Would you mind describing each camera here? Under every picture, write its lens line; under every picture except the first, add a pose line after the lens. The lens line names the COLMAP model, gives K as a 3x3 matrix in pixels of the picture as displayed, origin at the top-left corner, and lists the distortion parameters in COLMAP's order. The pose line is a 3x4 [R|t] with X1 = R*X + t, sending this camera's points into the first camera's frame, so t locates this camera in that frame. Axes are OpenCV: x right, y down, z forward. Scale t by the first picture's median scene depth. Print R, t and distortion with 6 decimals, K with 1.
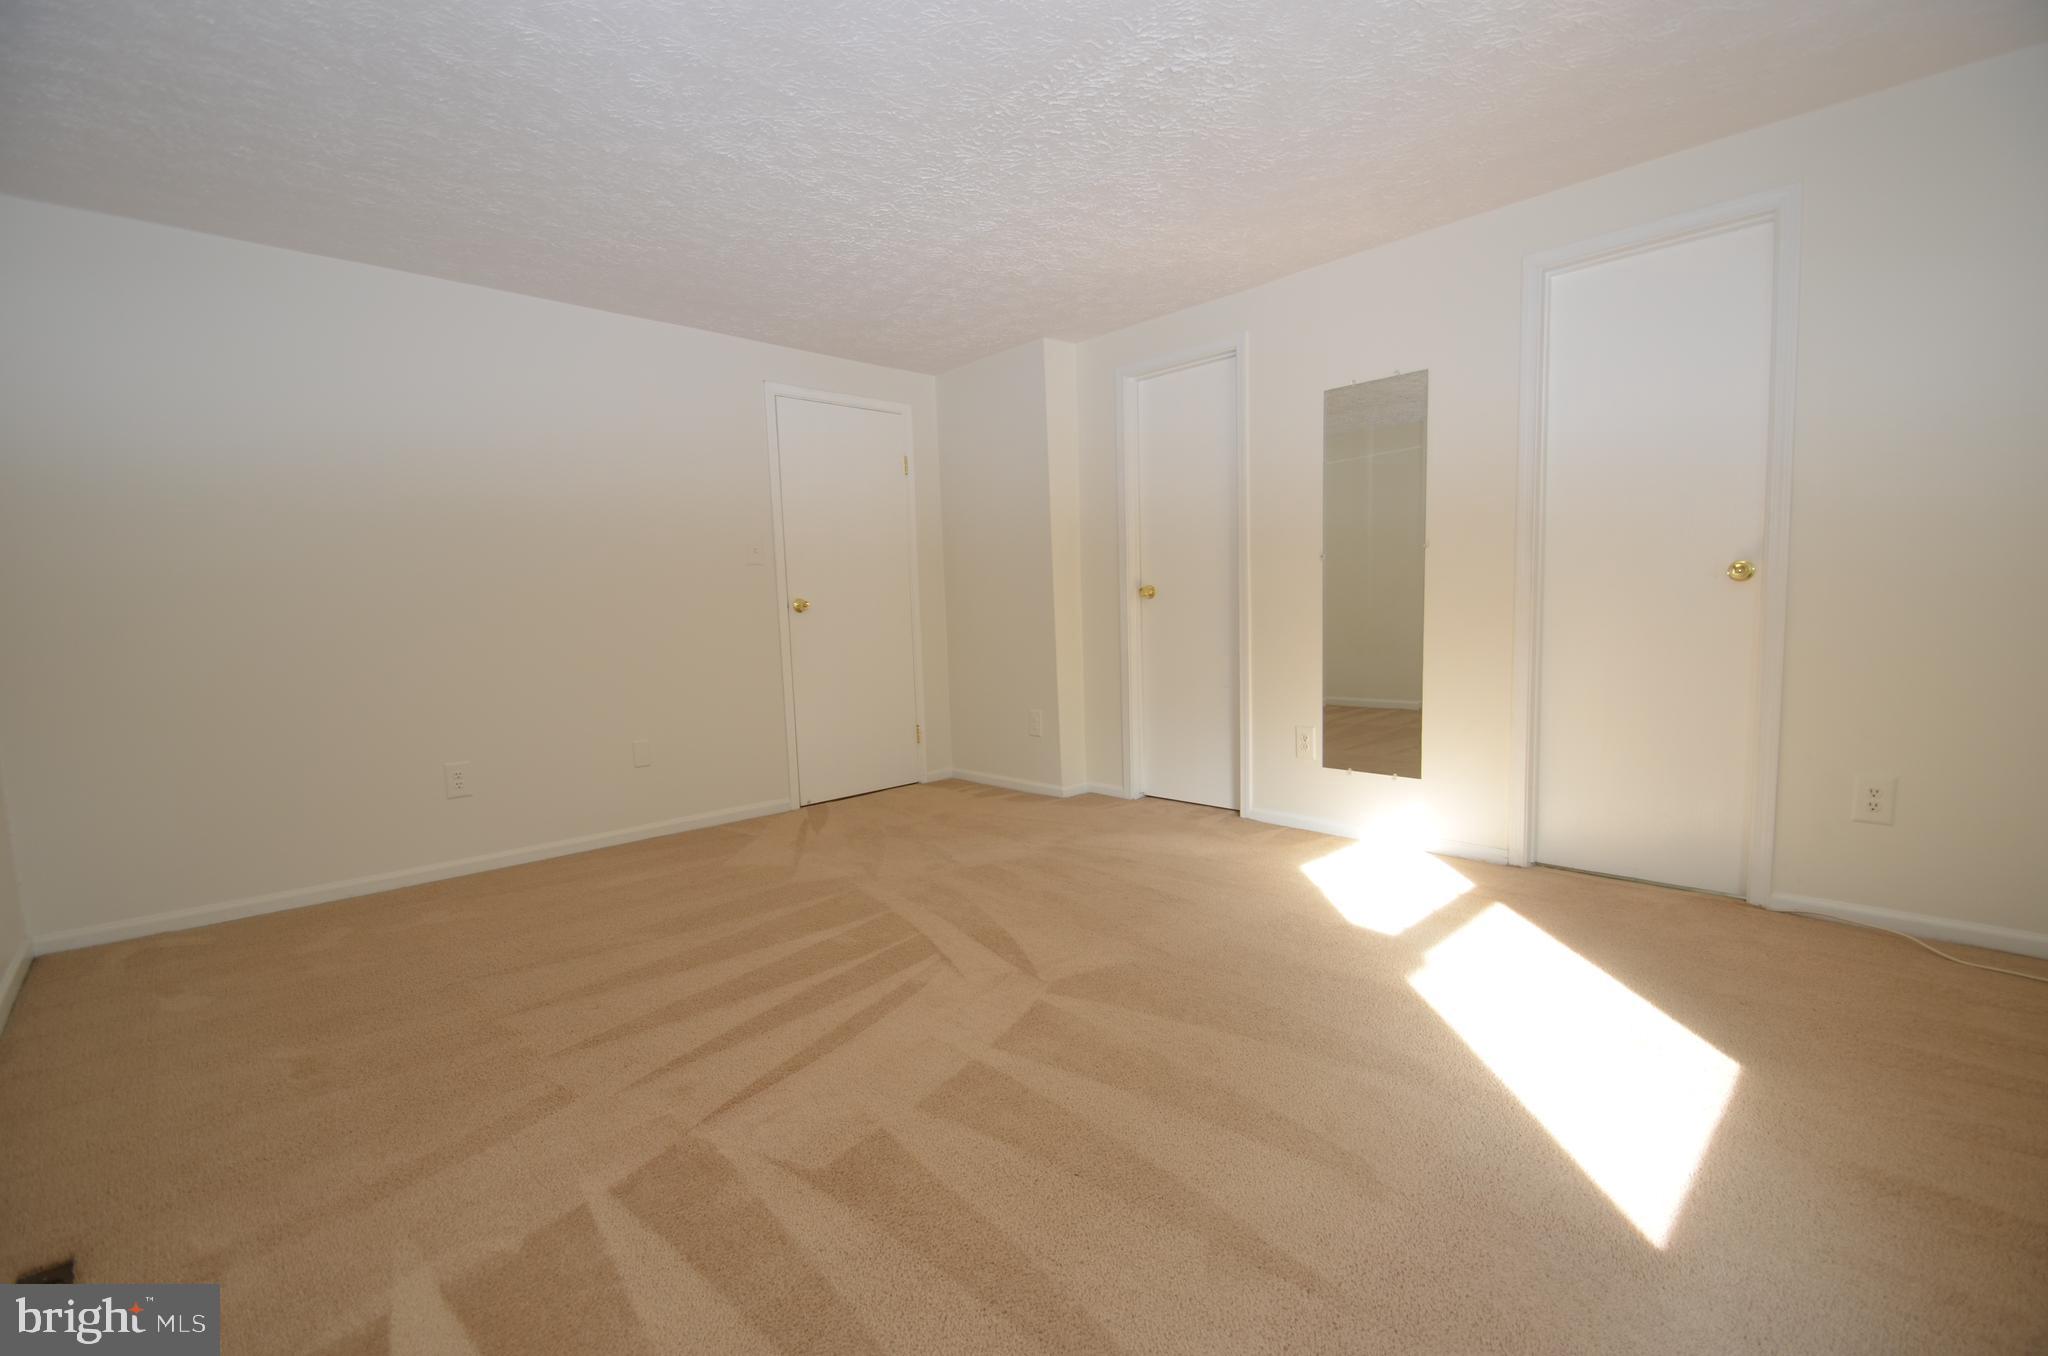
lens RADIAL K [[922.6, 0, 1024.0], [0, 922.6, 678.0], [0, 0, 1]] dist [-0.000116, -0.000142]
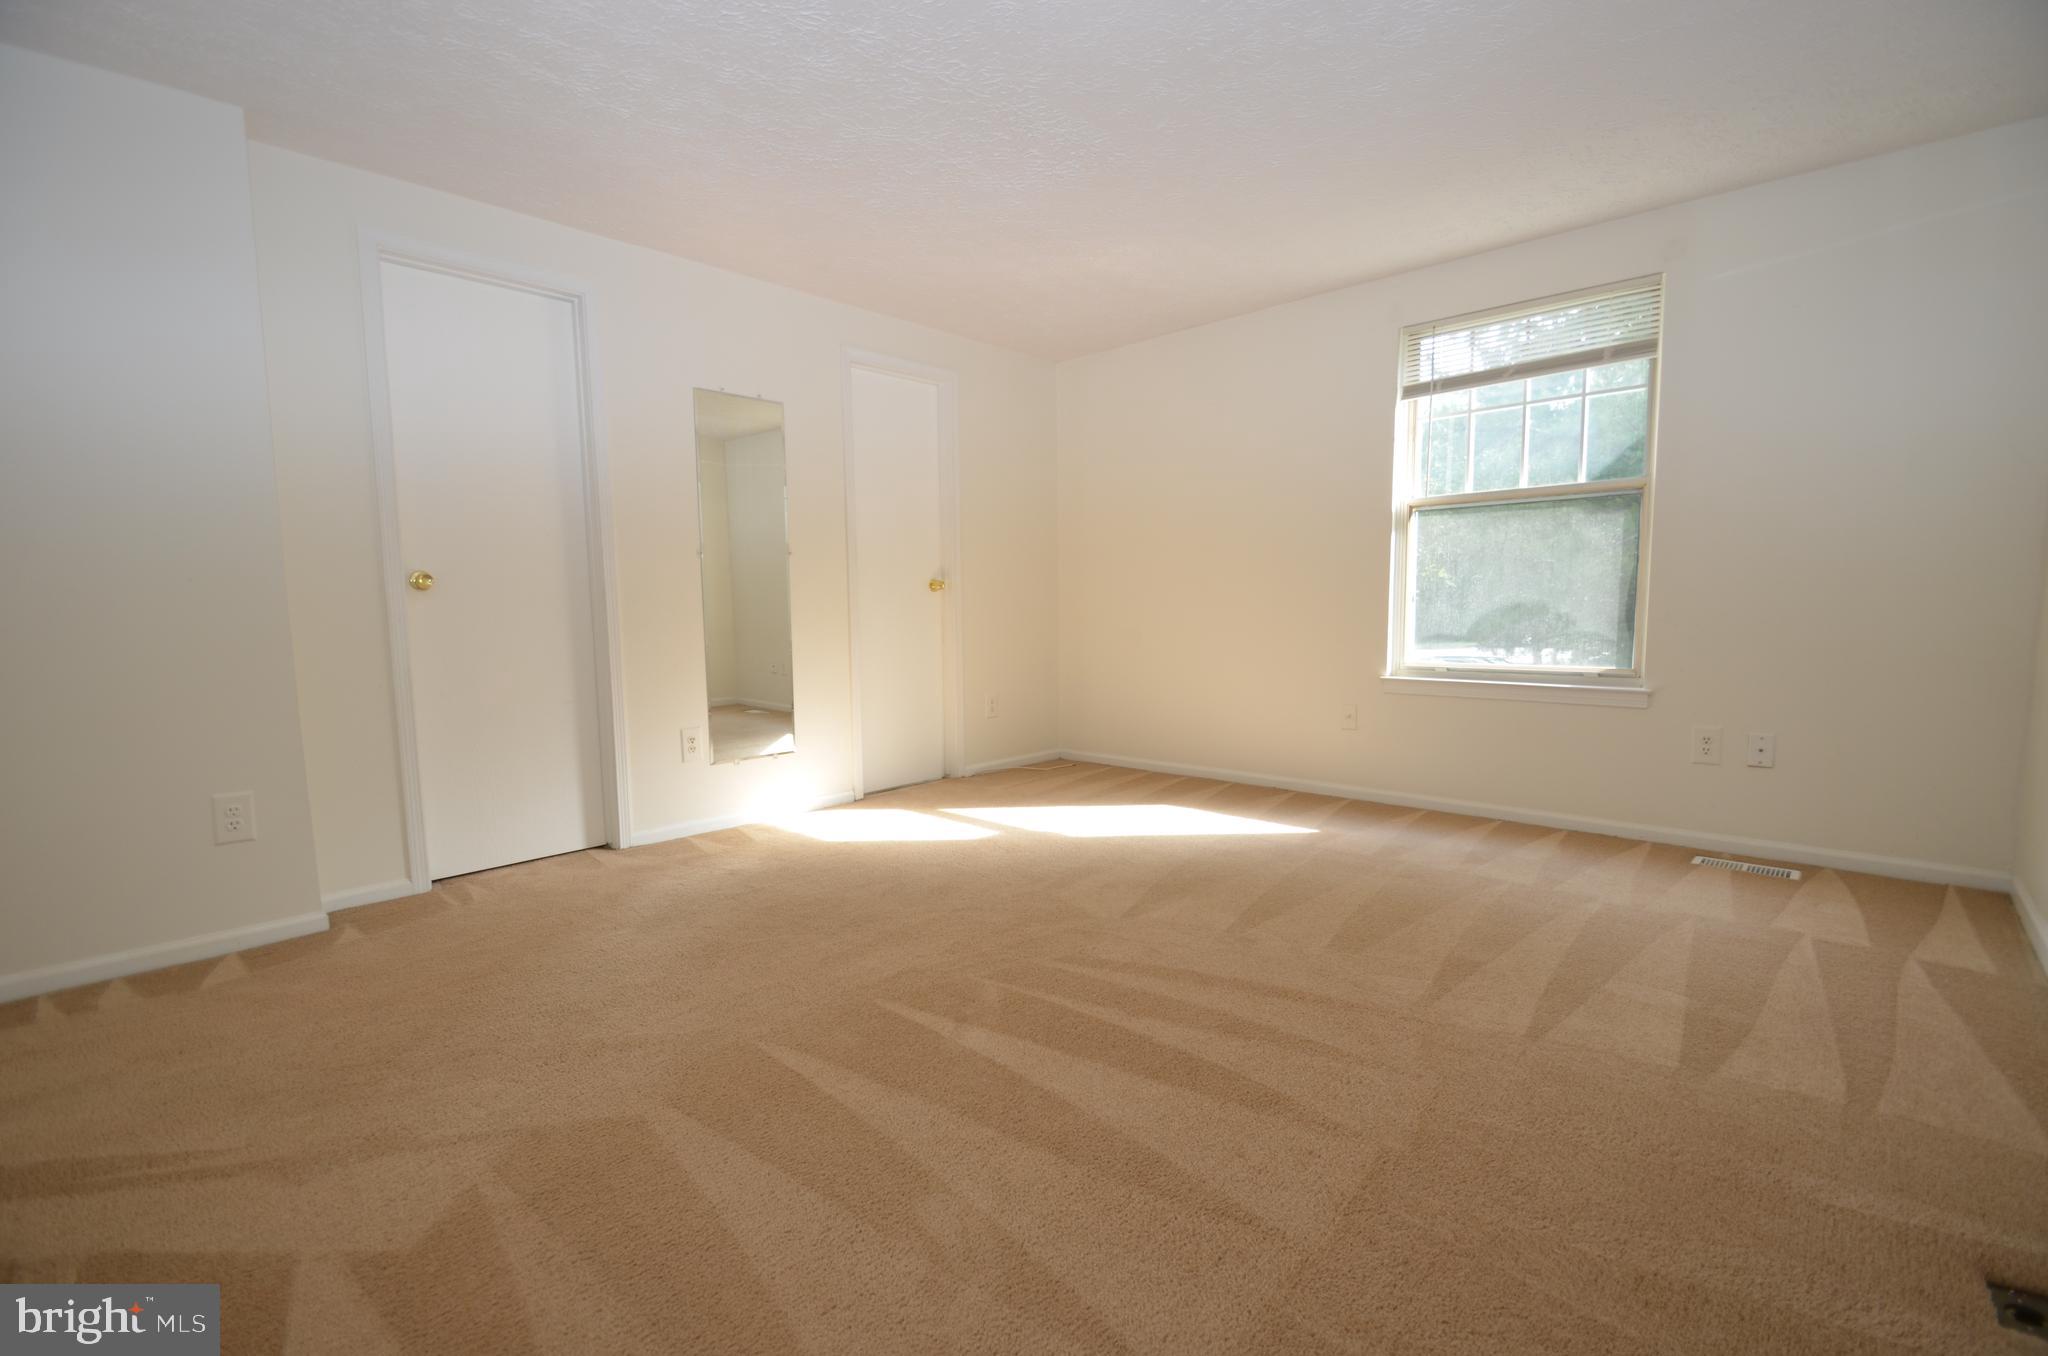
lens RADIAL K [[897.0, 0, 1024.0], [0, 897.0, 678.0], [0, 0, 1]] dist [0.001034, 0.000062]
pose [[-0.045578, -0.062734, 0.996989, -0.662614], [0.095282, 0.993203, 0.066852, -0.029850], [-0.994406, 0.098043, -0.039291, 0.702720]]
